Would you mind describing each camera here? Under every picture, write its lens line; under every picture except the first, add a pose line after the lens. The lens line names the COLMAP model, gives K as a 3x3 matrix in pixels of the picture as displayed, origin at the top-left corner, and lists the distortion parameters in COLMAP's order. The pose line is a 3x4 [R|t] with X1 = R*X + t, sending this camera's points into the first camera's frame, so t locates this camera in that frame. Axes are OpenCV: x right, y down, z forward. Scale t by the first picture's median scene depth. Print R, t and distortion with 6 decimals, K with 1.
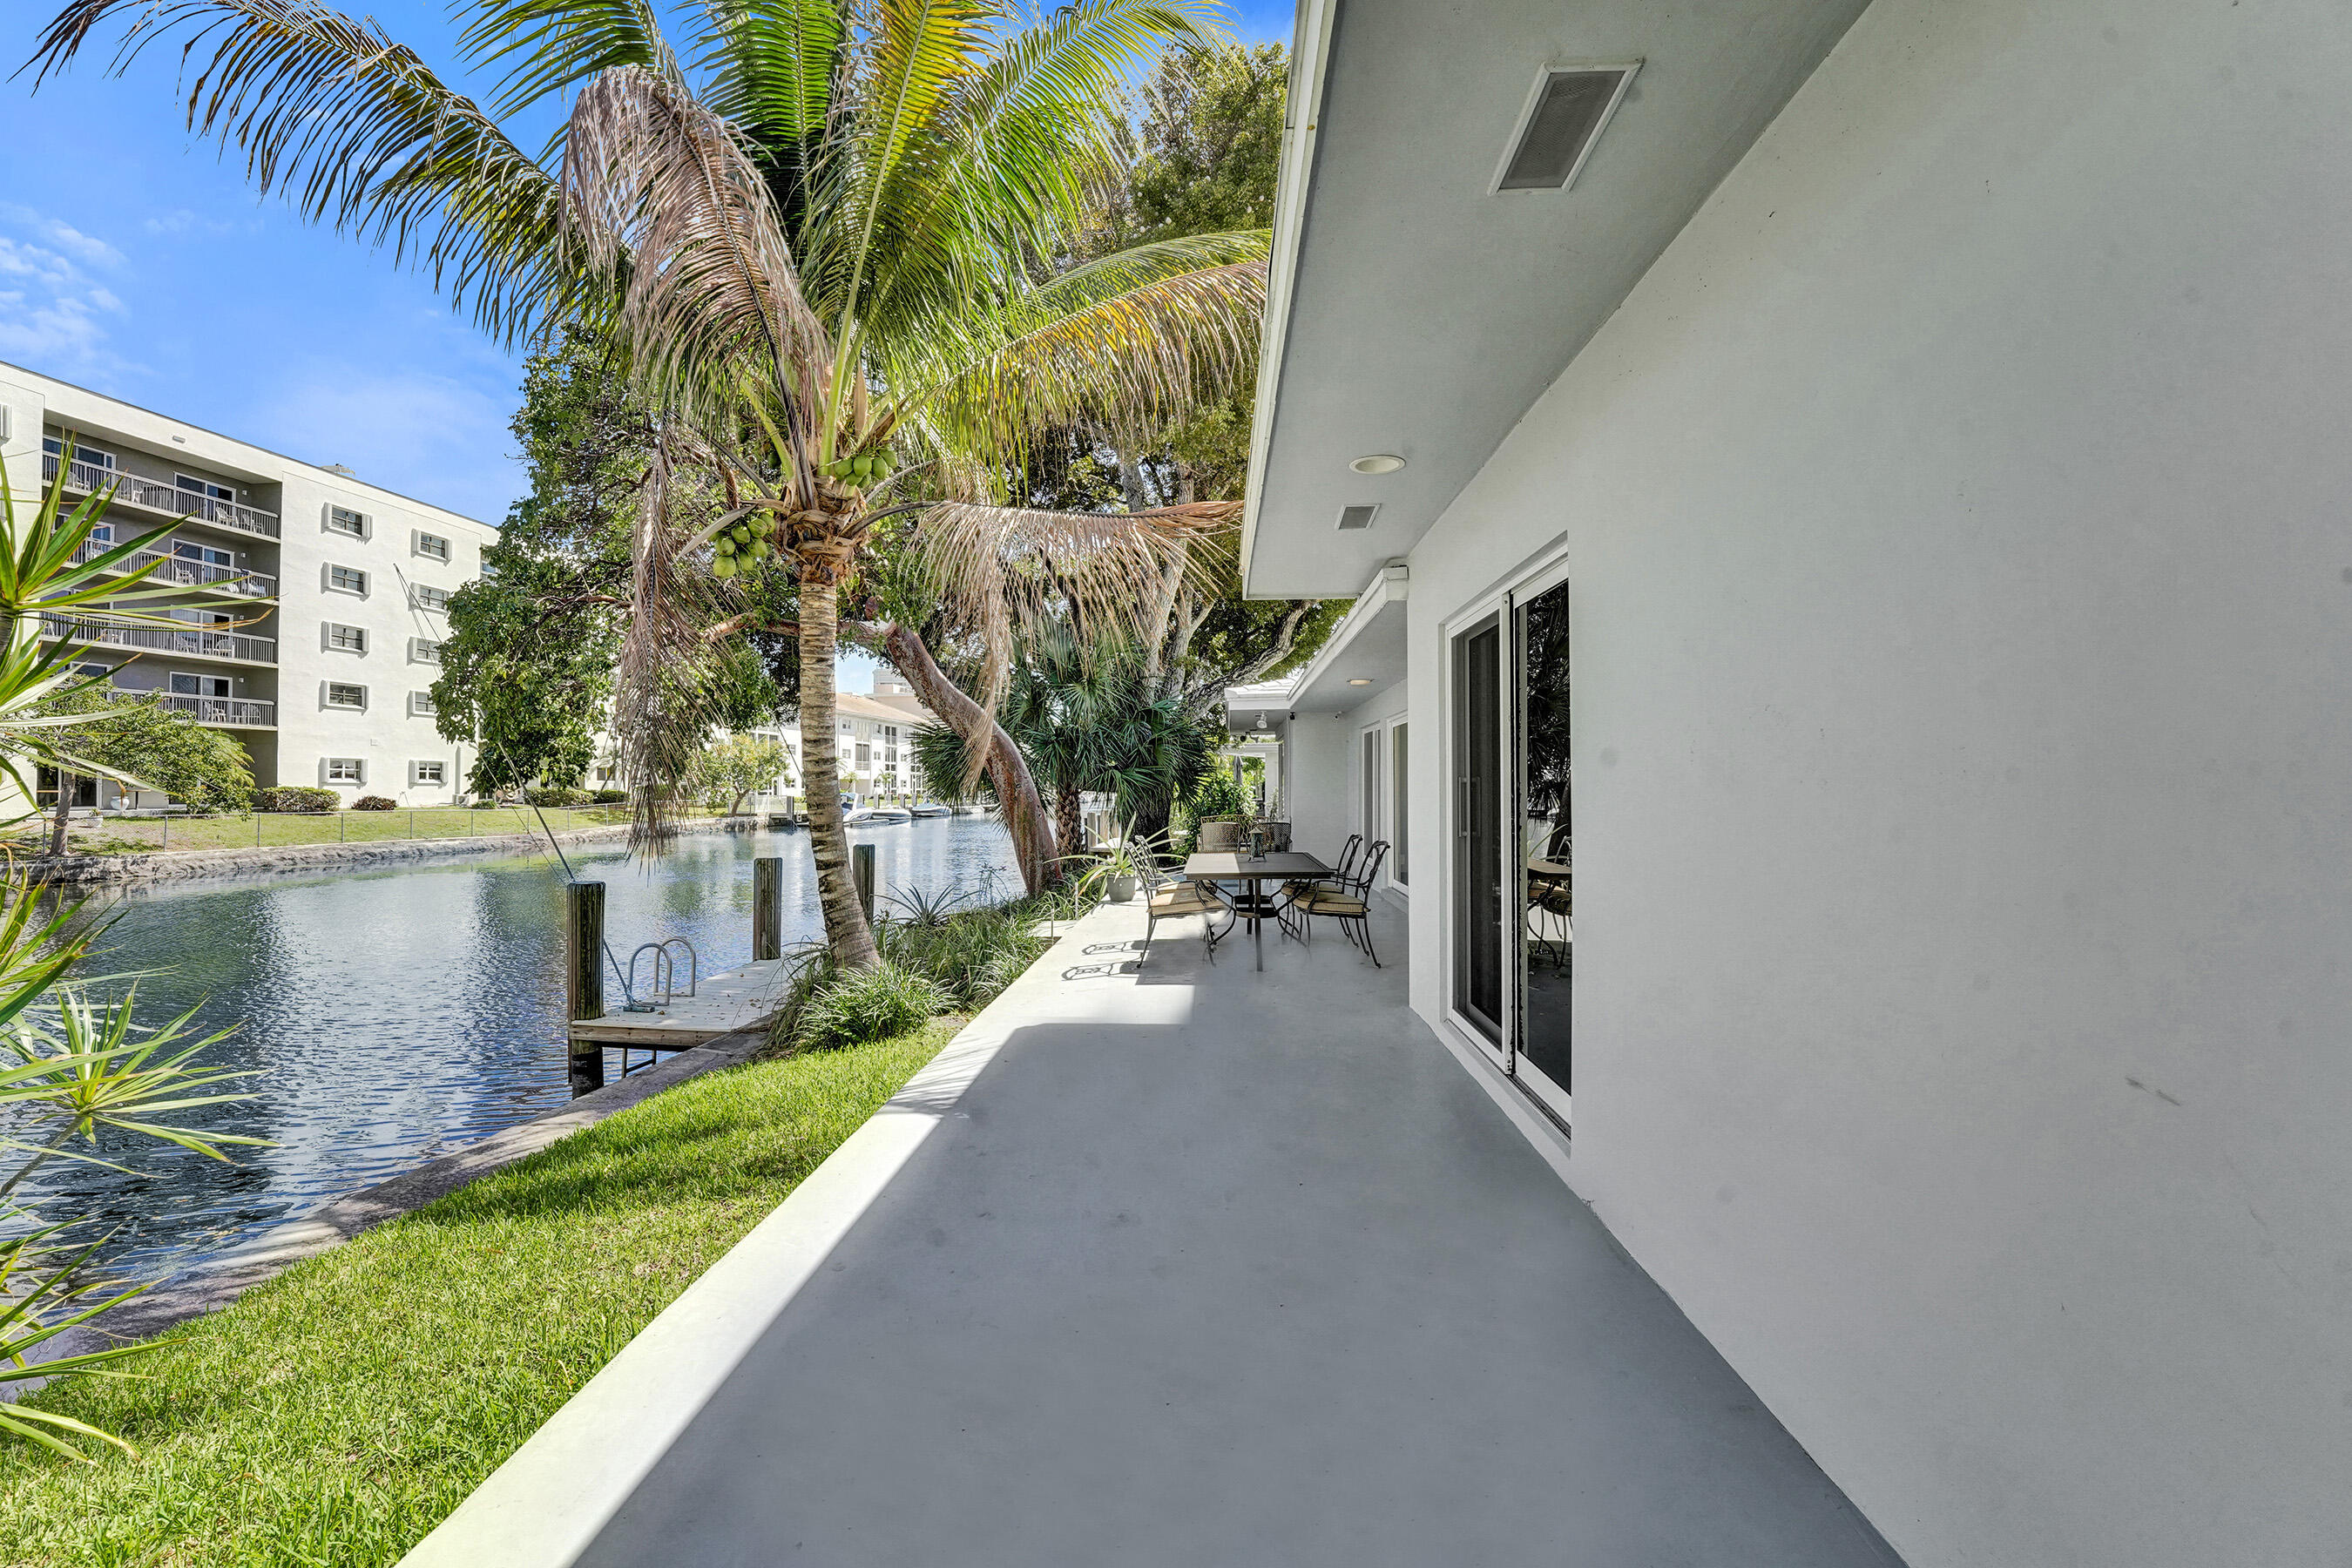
lens RADIAL K [[967.4, 0, 1168.9], [0, 967.4, 773.6], [0, 0, 1]] dist [-0.028271, 0.003563]
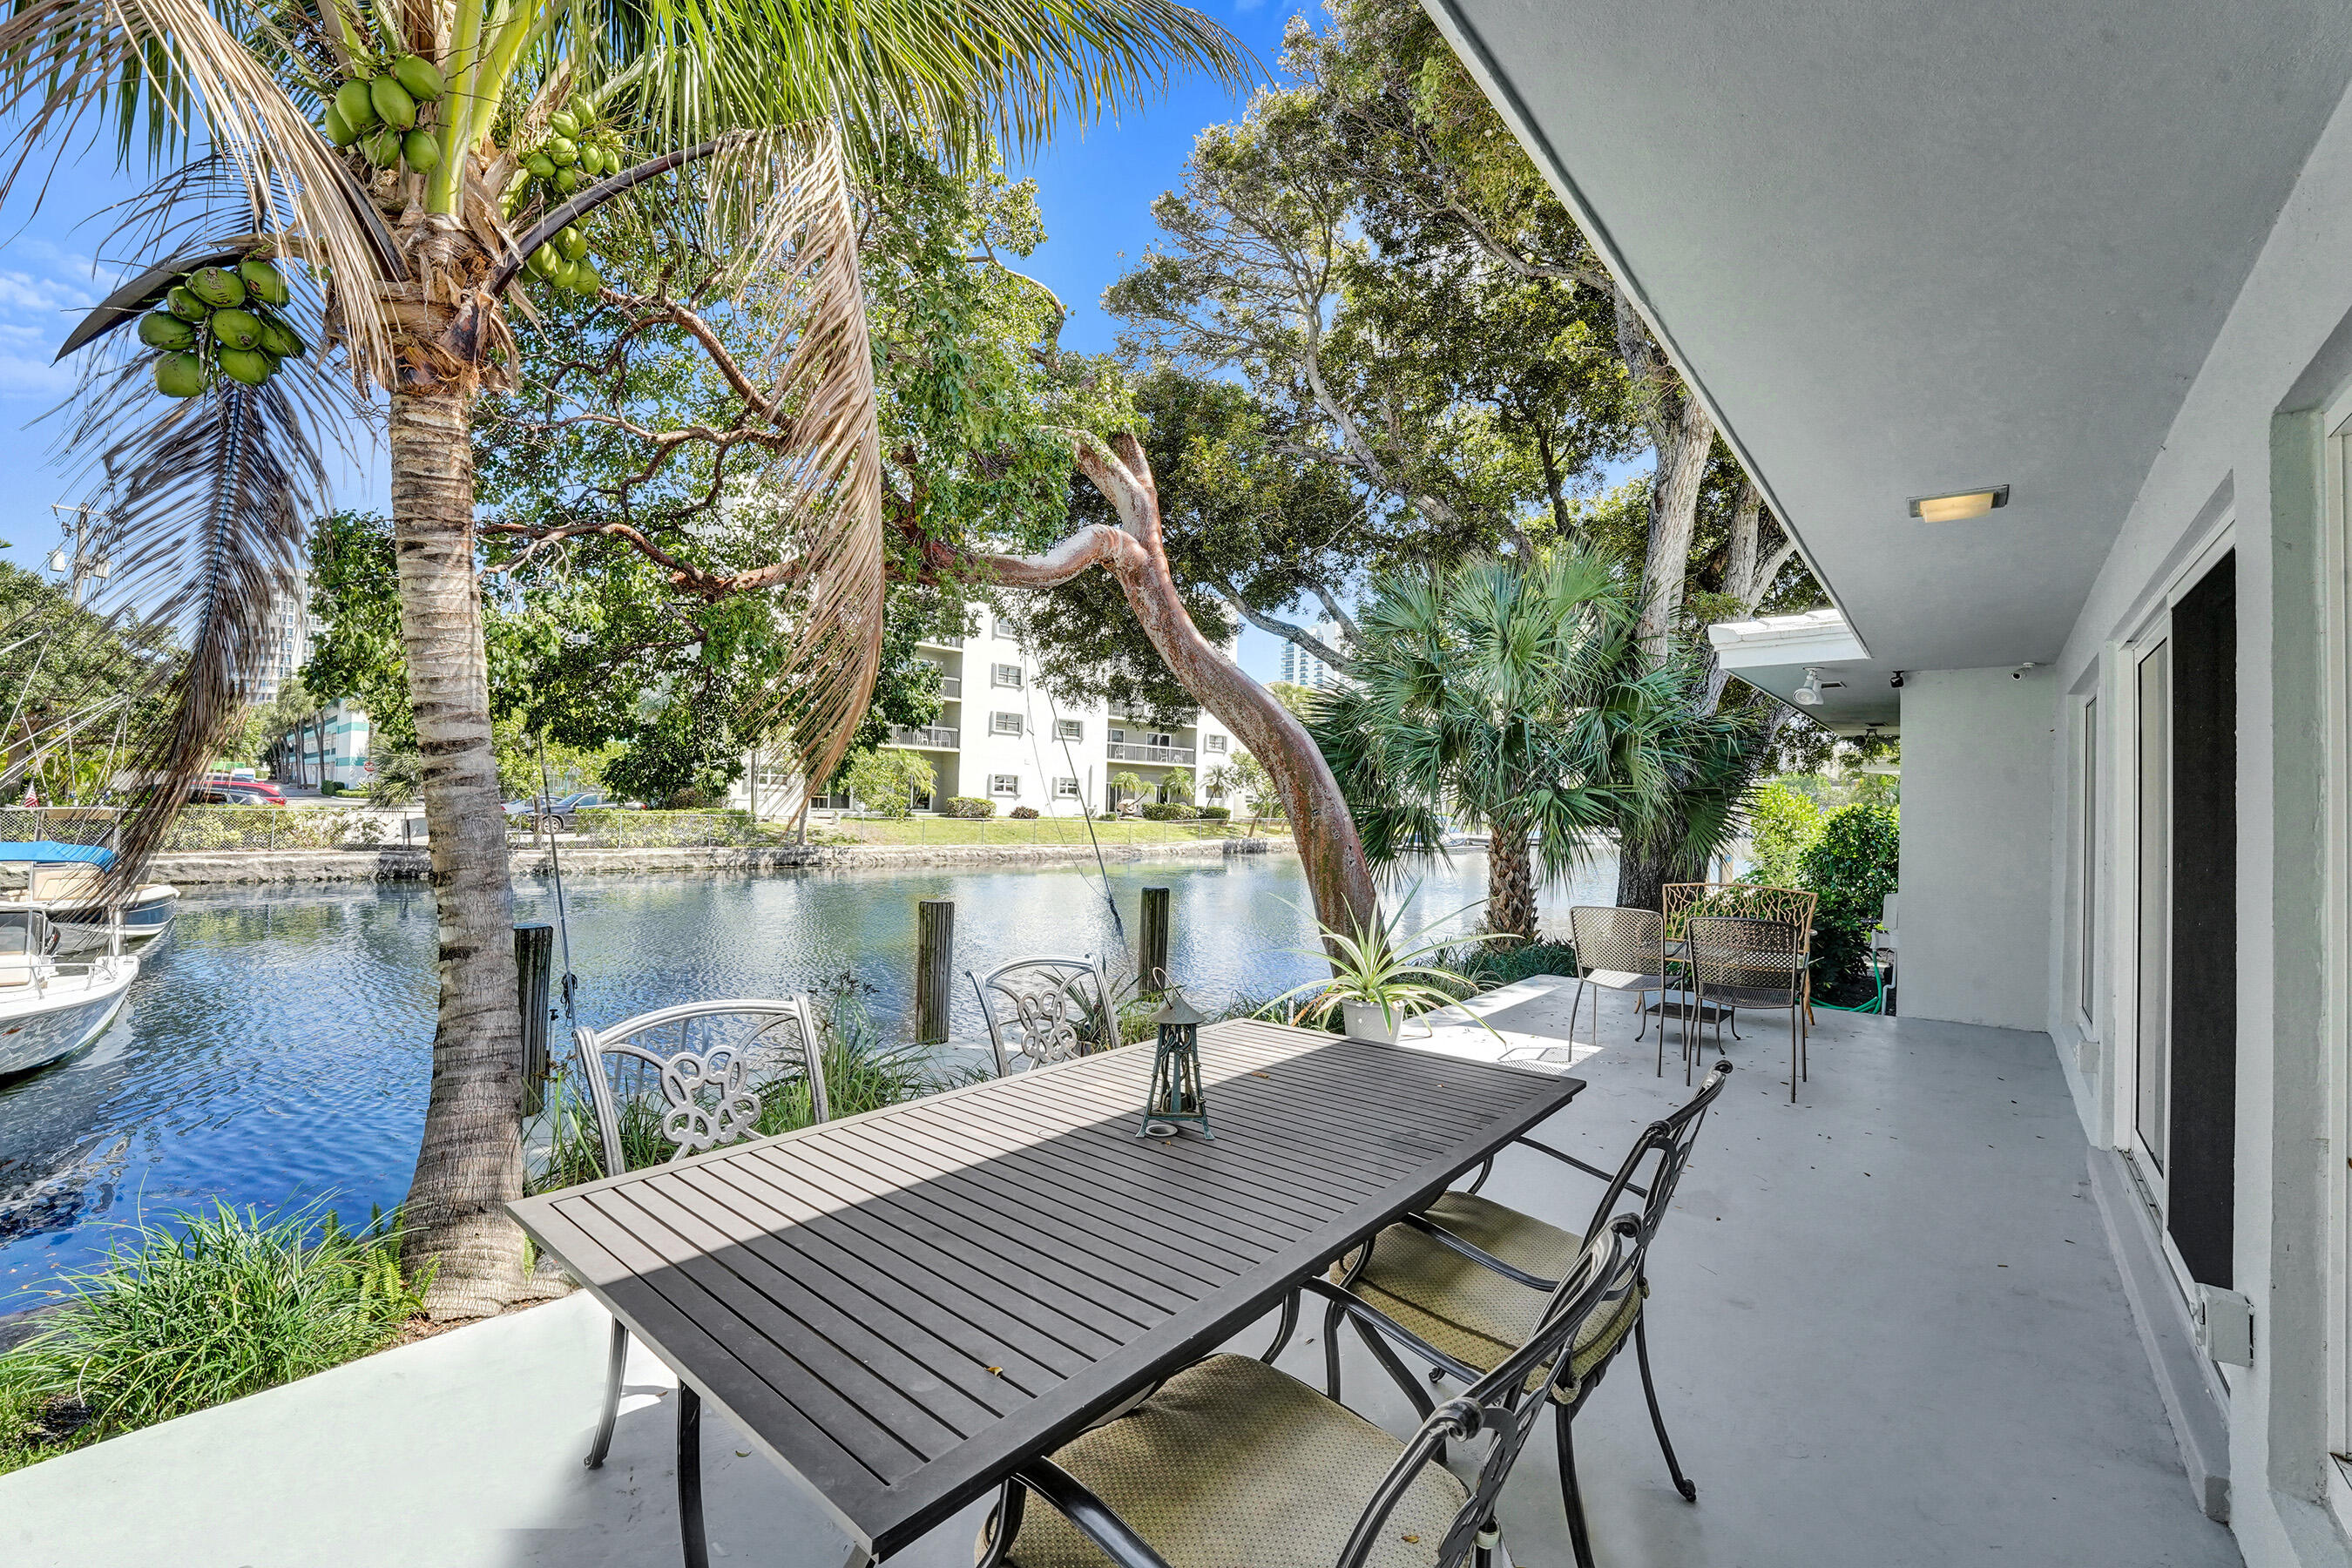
lens RADIAL K [[967.4, 0, 1167.8], [0, 967.4, 773.9], [0, 0, 1]] dist [-0.028271, 0.003563]
pose [[0.794297, 0.004567, -0.607513, 0.047009], [-0.019201, 0.999661, -0.017589, 0.000562], [0.607226, 0.025635, 0.794115, 0.153250]]
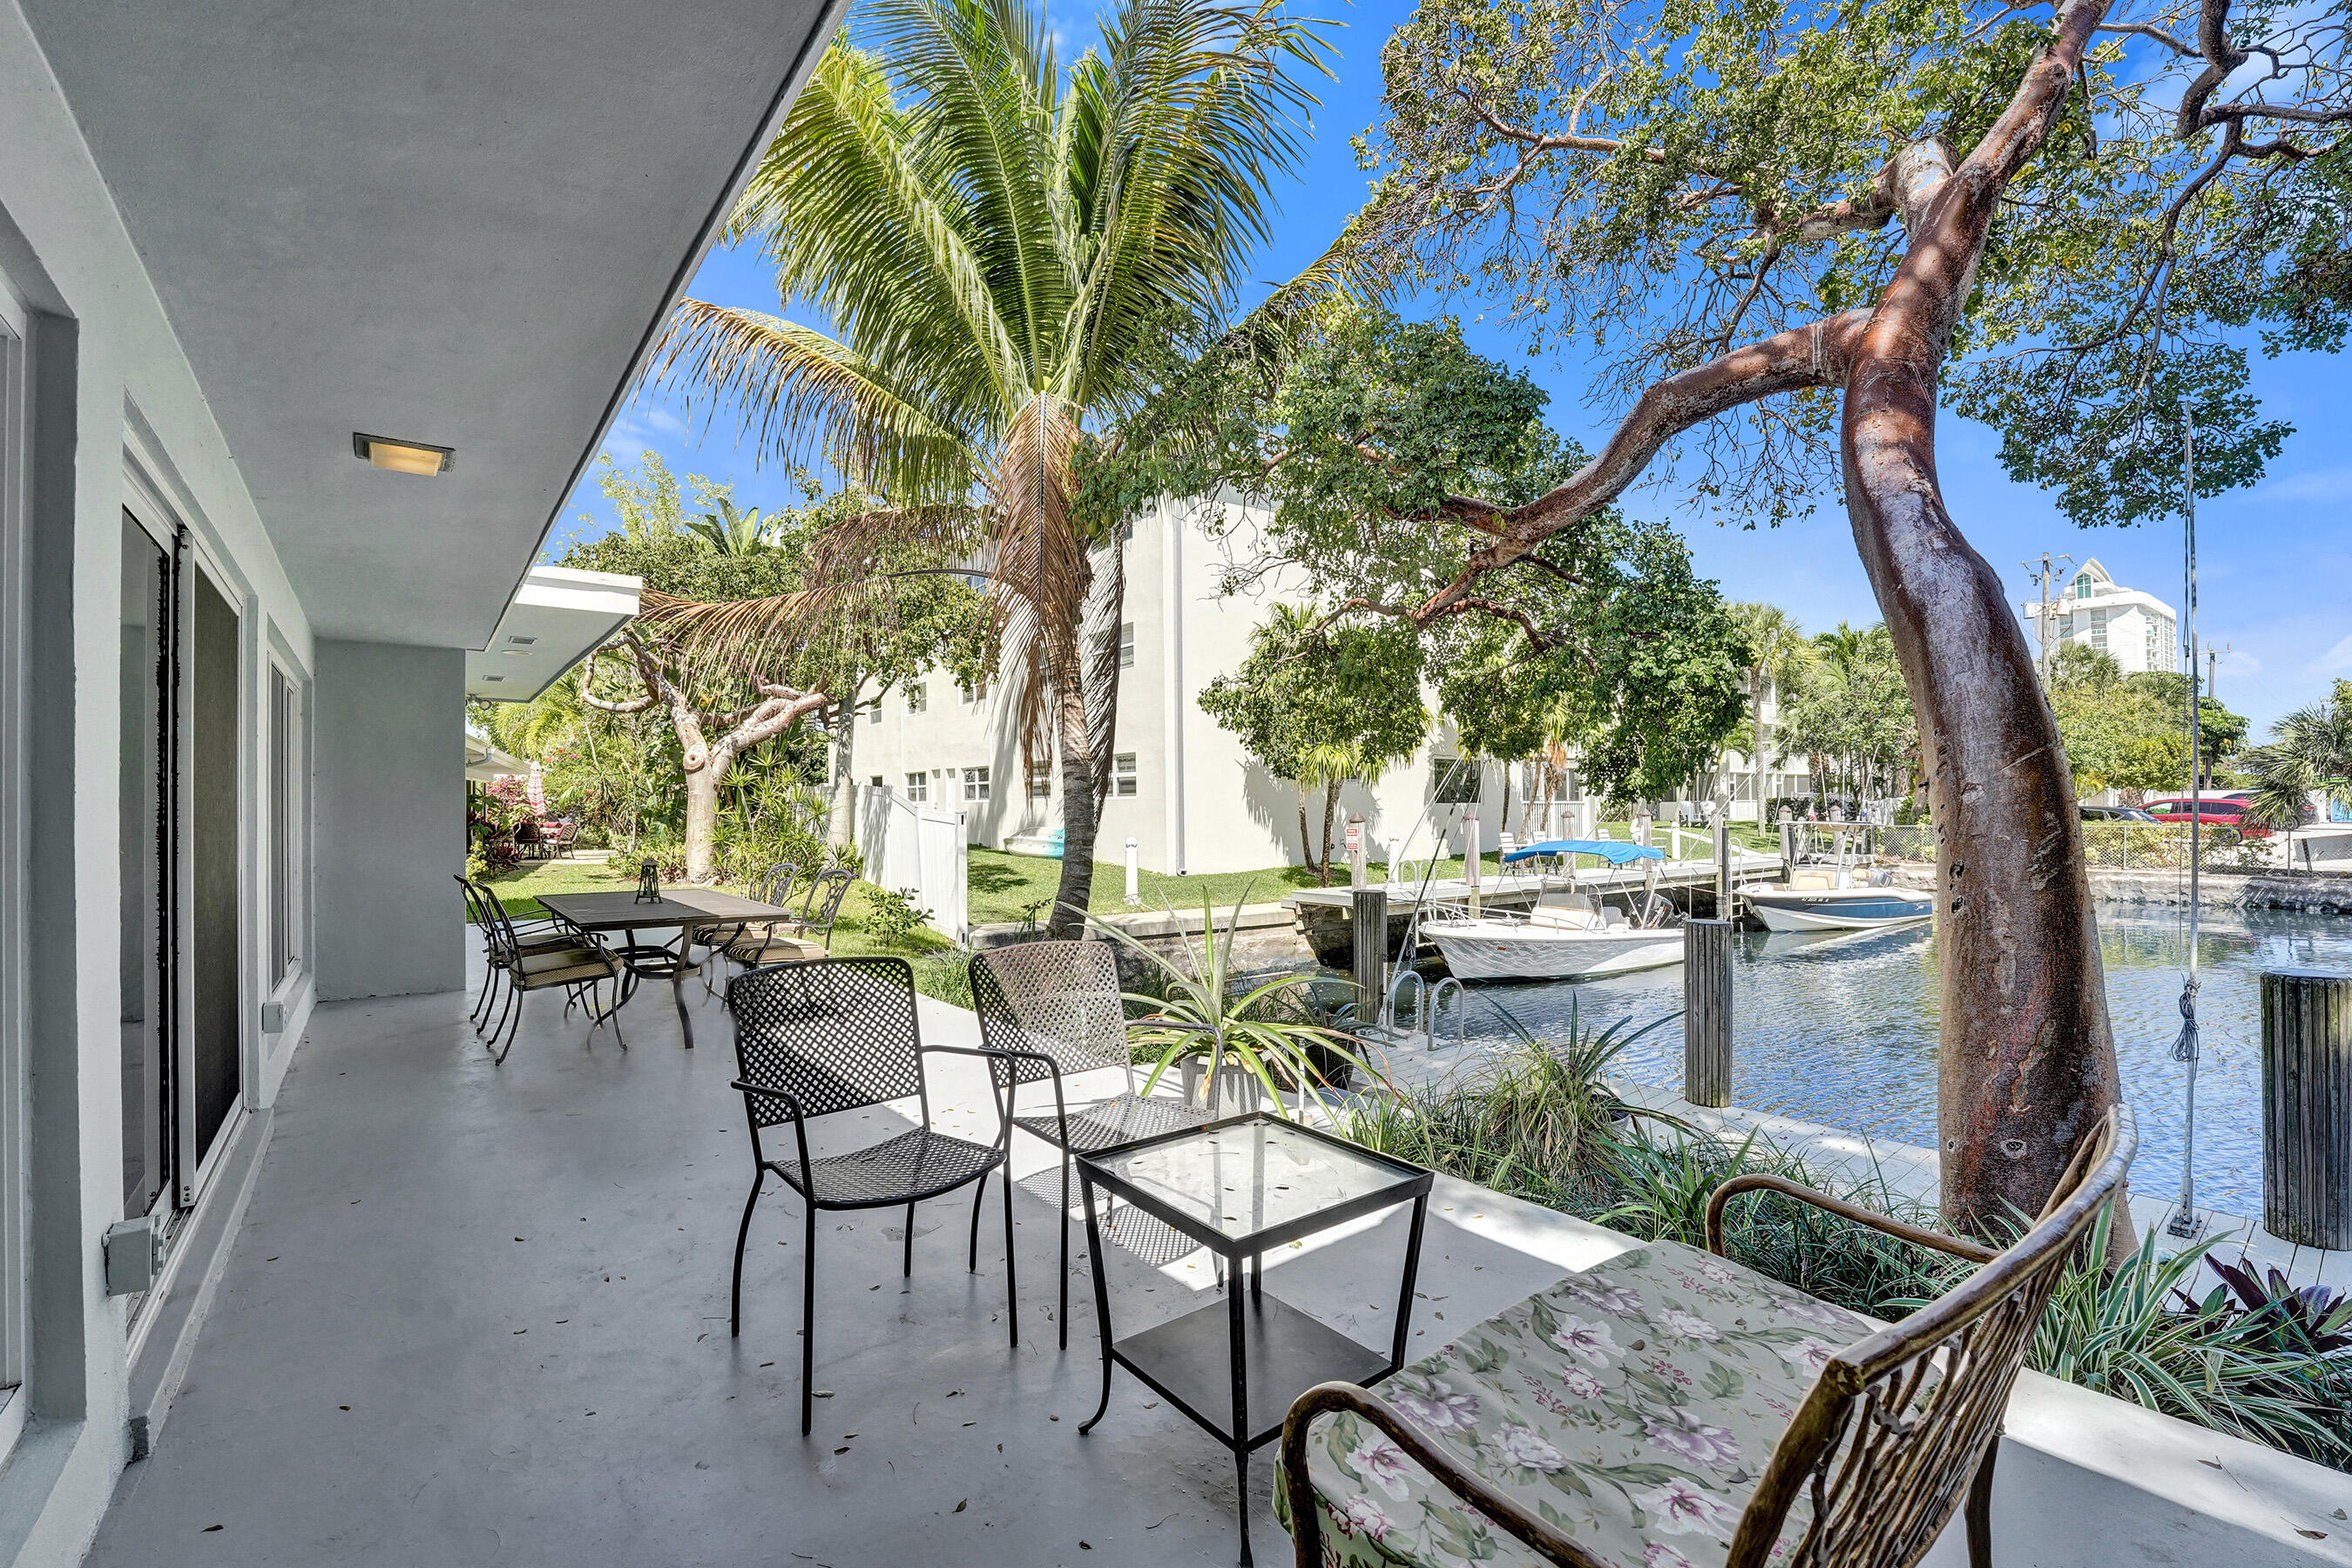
lens RADIAL K [[967.4, 0, 1170.1], [0, 967.4, 795.7], [0, 0, 1]] dist [-0.028271, 0.003563]
pose [[-0.750681, 0.002736, -0.660659, 0.047499], [0.020360, 0.999612, -0.018994, 0.004324], [0.660351, -0.027710, -0.750446, 0.351038]]
